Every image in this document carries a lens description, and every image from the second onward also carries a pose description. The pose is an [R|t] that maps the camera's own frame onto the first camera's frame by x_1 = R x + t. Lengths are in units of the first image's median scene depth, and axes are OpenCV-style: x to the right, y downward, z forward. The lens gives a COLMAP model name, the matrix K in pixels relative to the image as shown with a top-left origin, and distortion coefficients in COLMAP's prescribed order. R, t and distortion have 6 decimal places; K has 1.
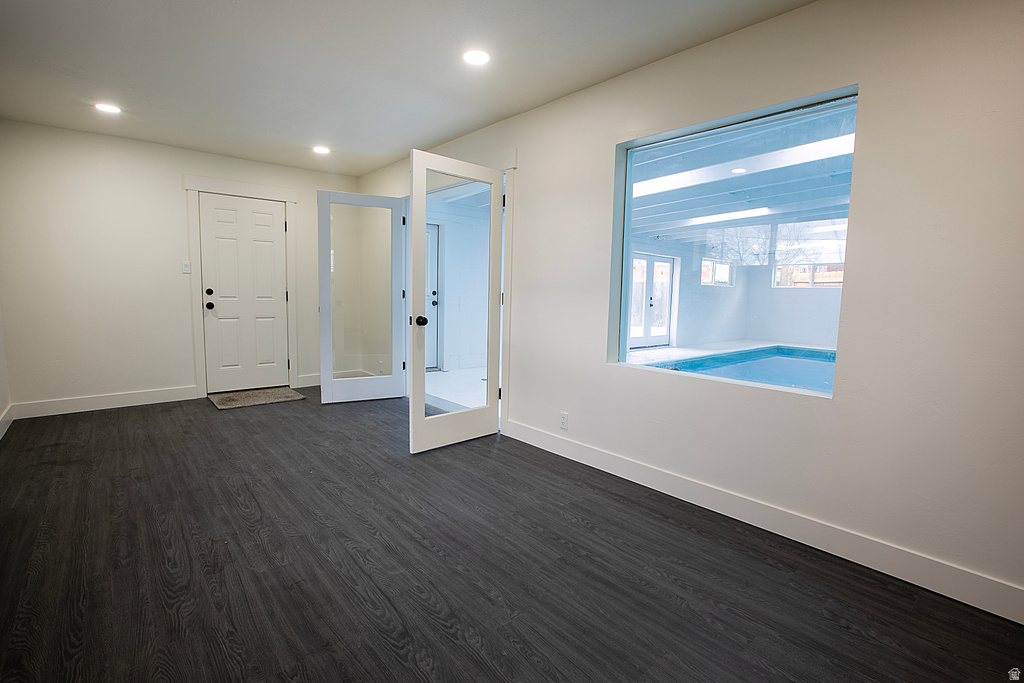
lens RADIAL K [[479.1, 0, 511.4], [0, 479.1, 345.4], [0, 0, 1]] dist [-0.067520, 0.036590]
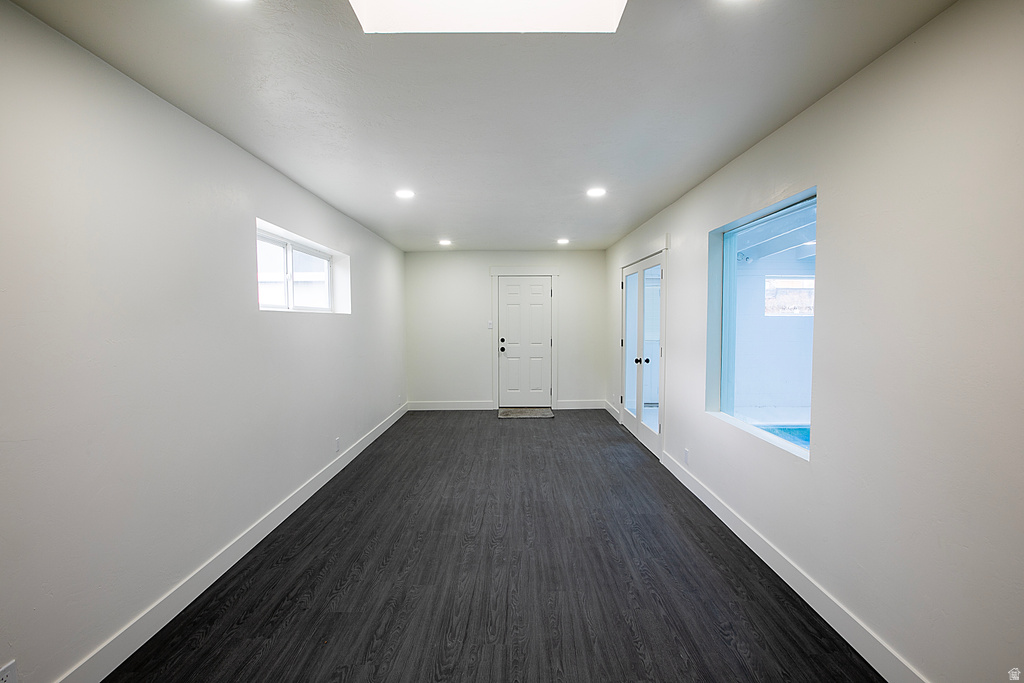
lens RADIAL K [[467.1, 0, 506.2], [0, 467.1, 341.7], [0, 0, 1]] dist [-0.045385, 0.017041]
pose [[0.751311, 0.004240, -0.659935, 0.690806], [-0.050483, 0.997419, -0.051066, -0.061006], [0.658015, 0.071682, 0.749585, -0.246956]]
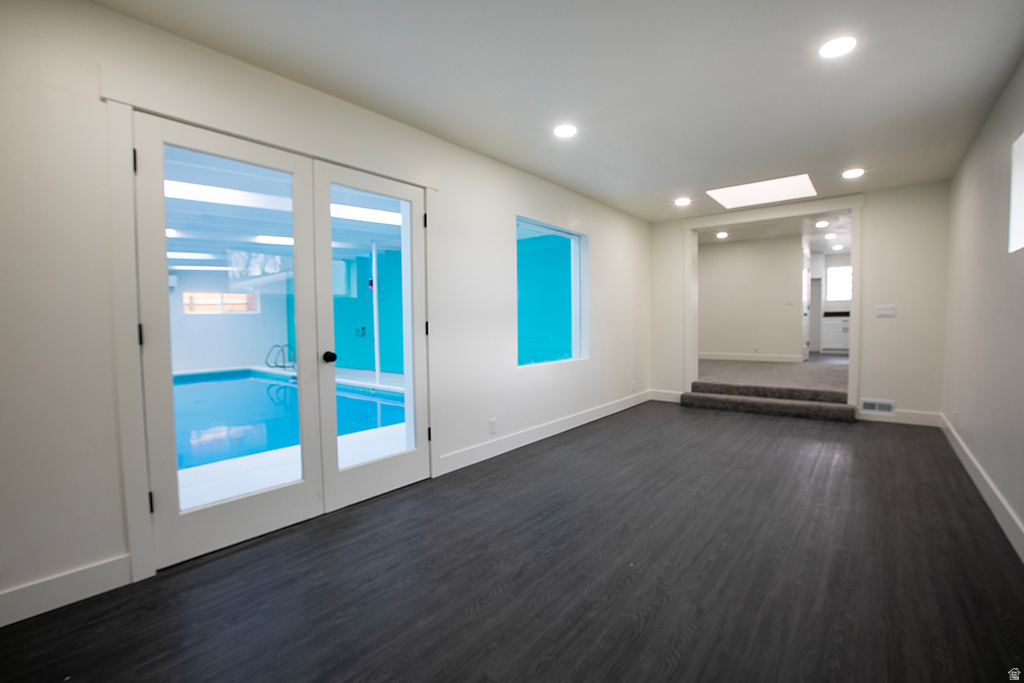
lens RADIAL K [[467.1, 0, 506.2], [0, 467.1, 341.7], [0, 0, 1]] dist [-0.045385, 0.017041]
pose [[-0.178613, -0.066280, 0.981684, -1.322146], [0.112219, 0.989846, 0.087249, -0.191771], [-0.977499, 0.125747, -0.169362, 1.466904]]
